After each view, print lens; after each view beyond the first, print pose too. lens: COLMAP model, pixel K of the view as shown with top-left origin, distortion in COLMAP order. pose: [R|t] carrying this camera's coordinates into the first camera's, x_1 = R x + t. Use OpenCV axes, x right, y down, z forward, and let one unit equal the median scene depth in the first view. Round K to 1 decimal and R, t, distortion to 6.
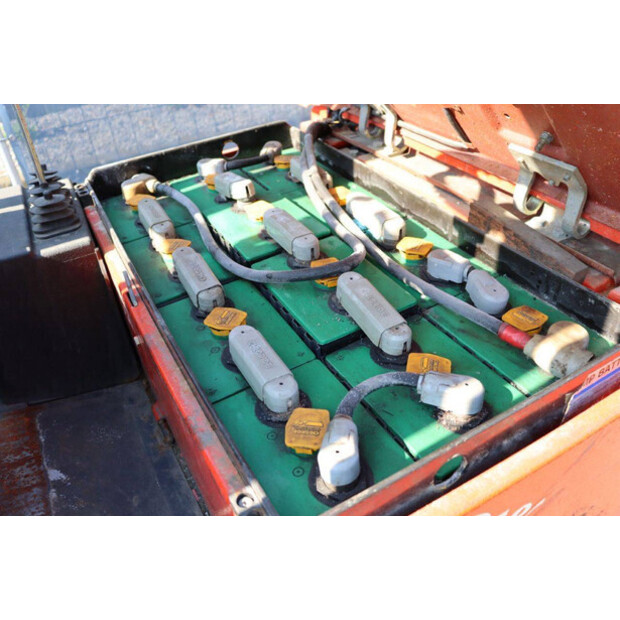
lens RADIAL K [[561.6, 0, 310.7], [0, 561.6, 310.3], [0, 0, 1]] dist [-0.092737, 0.058140]
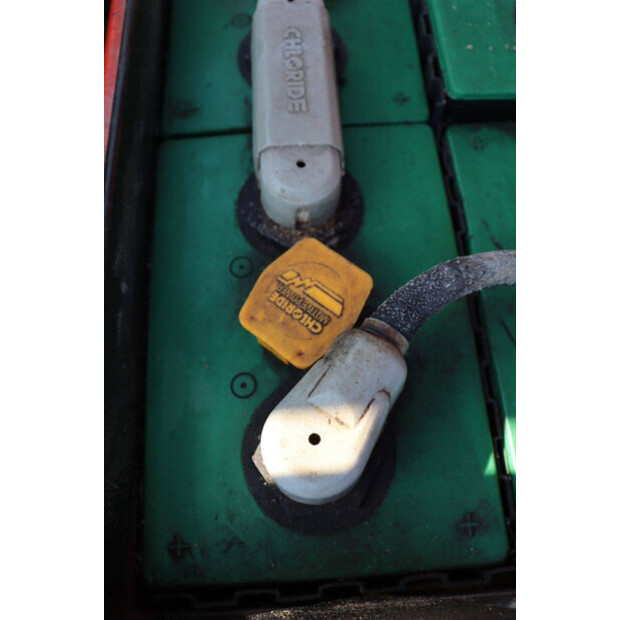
lens RADIAL K [[561.6, 0, 310.5], [0, 561.6, 311.1], [0, 0, 1]] dist [-0.092737, 0.058140]
pose [[0.897580, 0.429827, -0.097972, 0.038694], [-0.314642, 0.780257, 0.540554, -0.005680], [0.308788, -0.454365, 0.835585, 0.624479]]
